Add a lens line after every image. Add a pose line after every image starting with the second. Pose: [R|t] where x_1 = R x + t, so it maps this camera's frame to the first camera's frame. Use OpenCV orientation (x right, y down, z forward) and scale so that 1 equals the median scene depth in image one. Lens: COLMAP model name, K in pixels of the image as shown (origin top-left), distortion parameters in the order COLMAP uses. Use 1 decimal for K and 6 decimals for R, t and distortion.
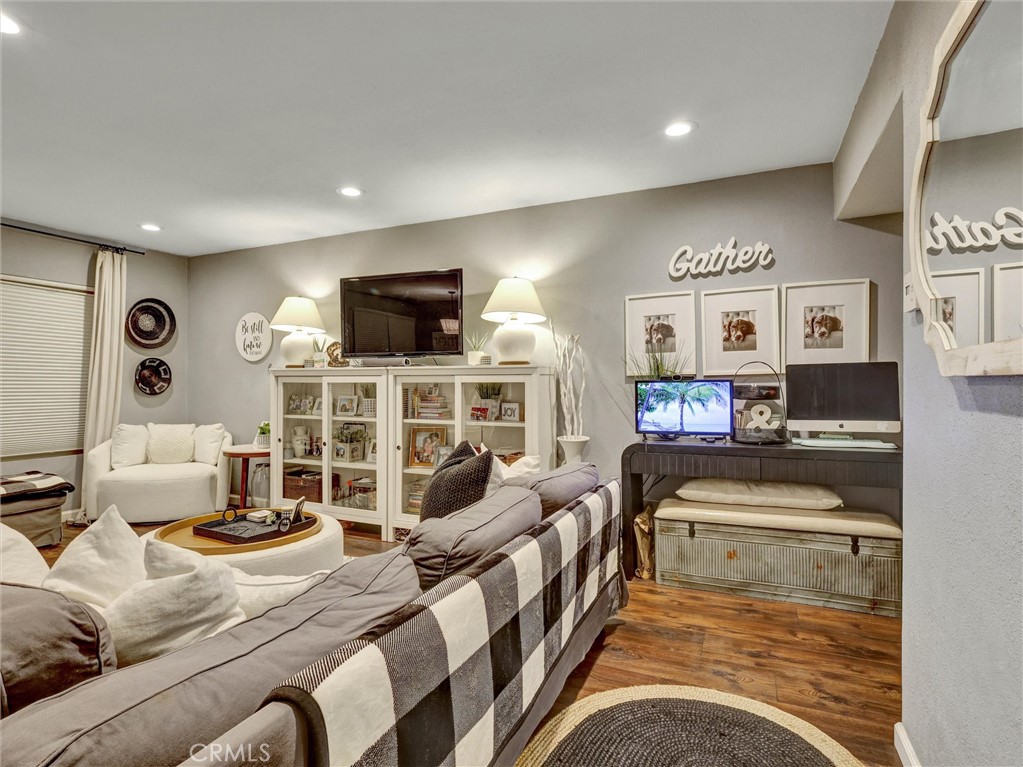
lens RADIAL K [[538.7, 0, 509.5], [0, 538.7, 379.8], [0, 0, 1]] dist [-0.005799, 0.006139]
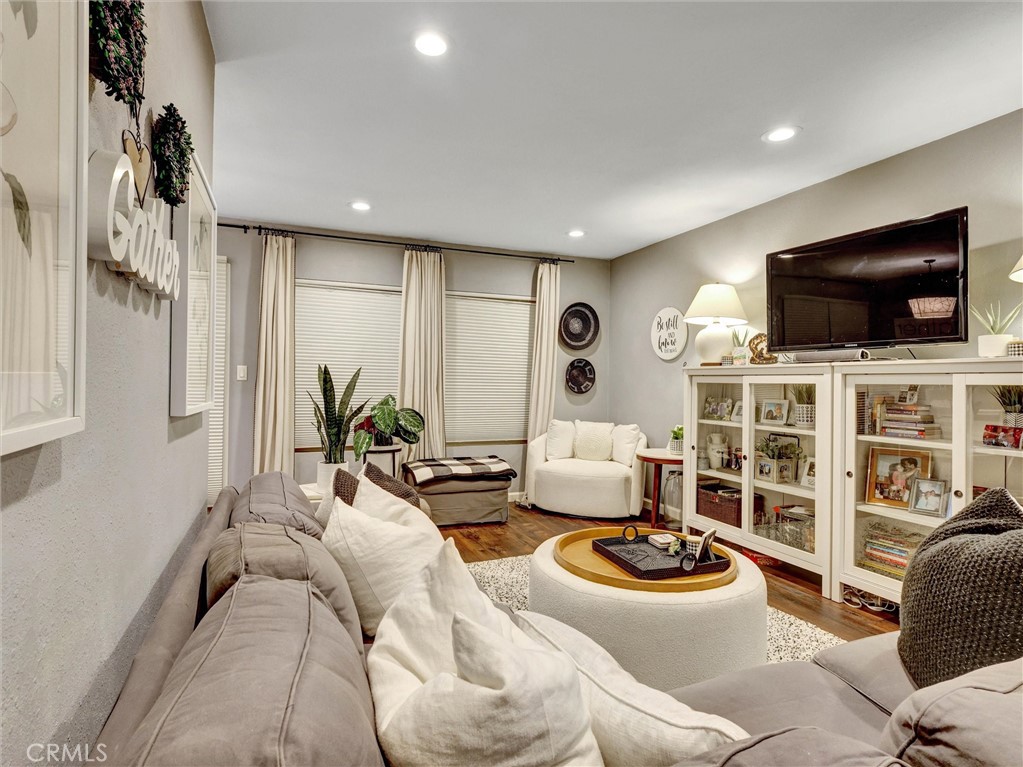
lens RADIAL K [[538.7, 0, 510.8], [0, 538.7, 382.8], [0, 0, 1]] dist [-0.005799, 0.006139]
pose [[0.732086, 0.007949, -0.681166, -0.046674], [-0.004747, 0.999967, 0.006567, 0.000886], [0.681195, -0.001574, 0.732100, 0.157584]]
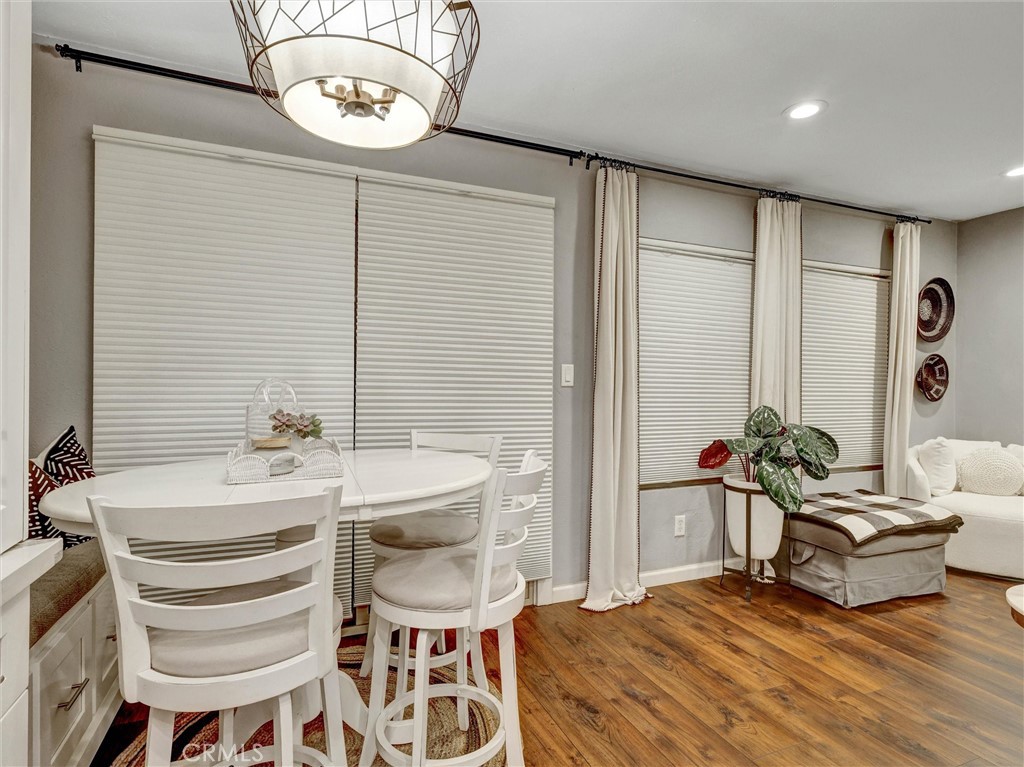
lens RADIAL K [[539.2, 0, 495.1], [0, 539.2, 384.1], [0, 0, 1]] dist [-0.005799, 0.006139]
pose [[0.724953, 0.010036, -0.688725, -0.727150], [-0.003507, 0.999935, 0.010880, -0.003986], [0.688789, -0.005472, 0.724941, -0.013529]]
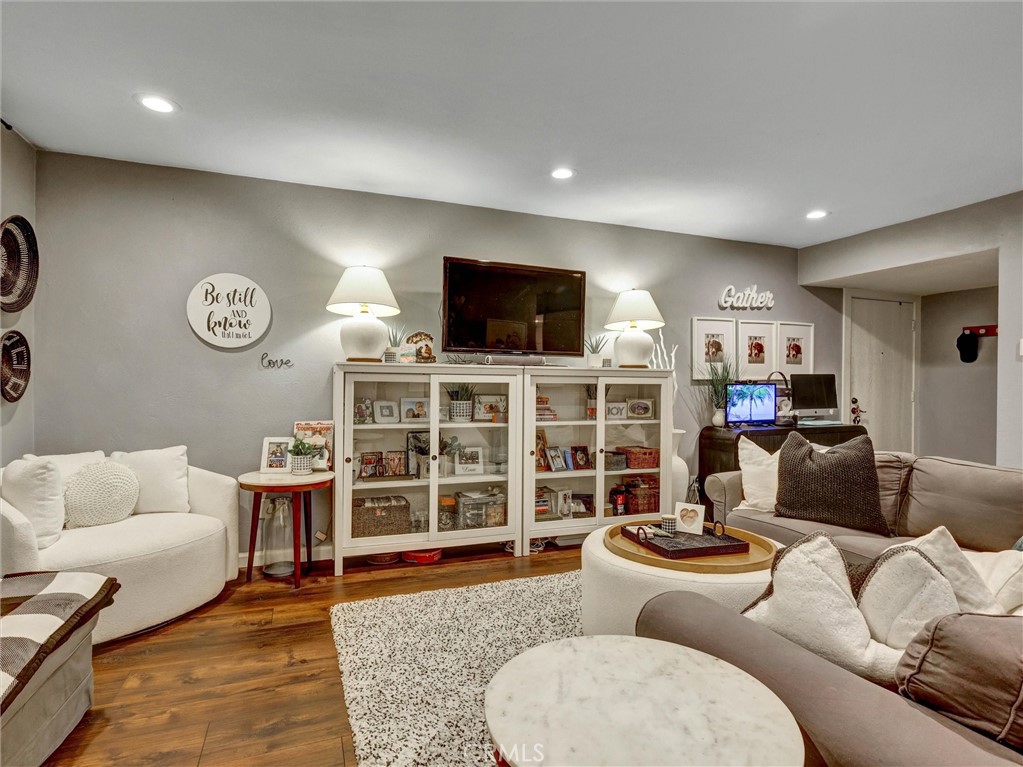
lens RADIAL K [[538.7, 0, 506.3], [0, 538.7, 382.2], [0, 0, 1]] dist [-0.005799, 0.006139]
pose [[0.702074, 0.007549, 0.712064, -0.867623], [-0.013594, 0.999904, 0.002802, 0.001644], [-0.711975, -0.011647, 0.702109, 0.364832]]
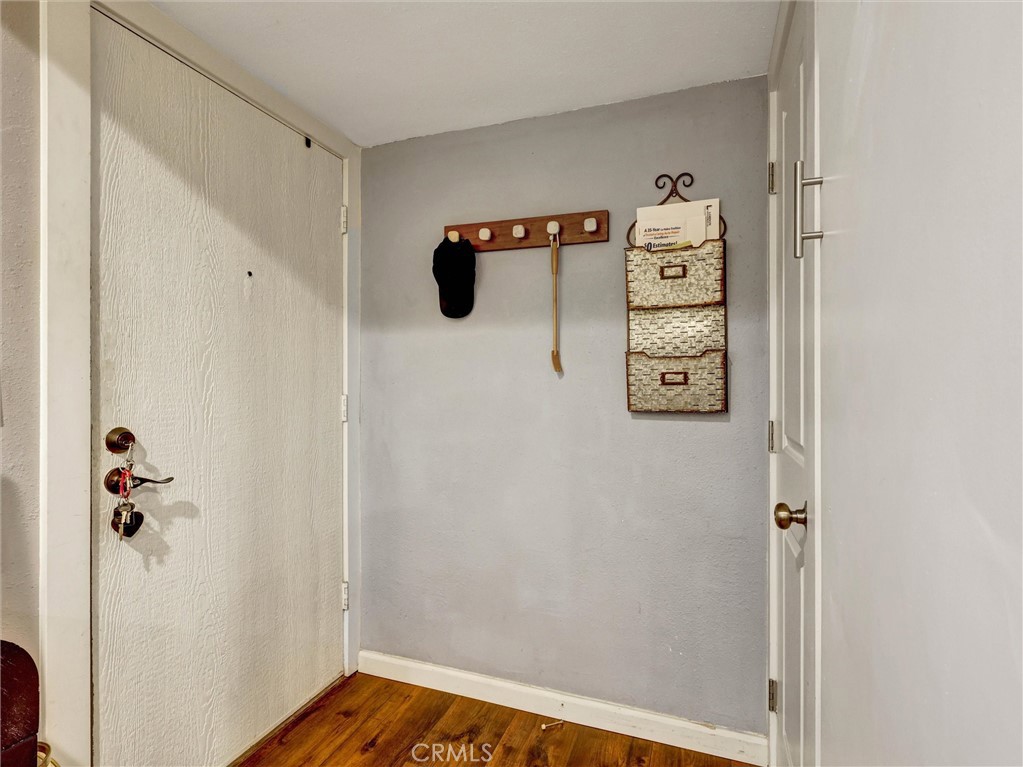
lens RADIAL K [[538.7, 0, 483.6], [0, 538.7, 376.3], [0, 0, 1]] dist [-0.005799, 0.006139]
pose [[-0.032389, 0.007081, 0.999450, 0.297392], [-0.012070, 0.999899, -0.007475, 0.000388], [-0.999402, -0.012305, -0.032301, 0.468862]]
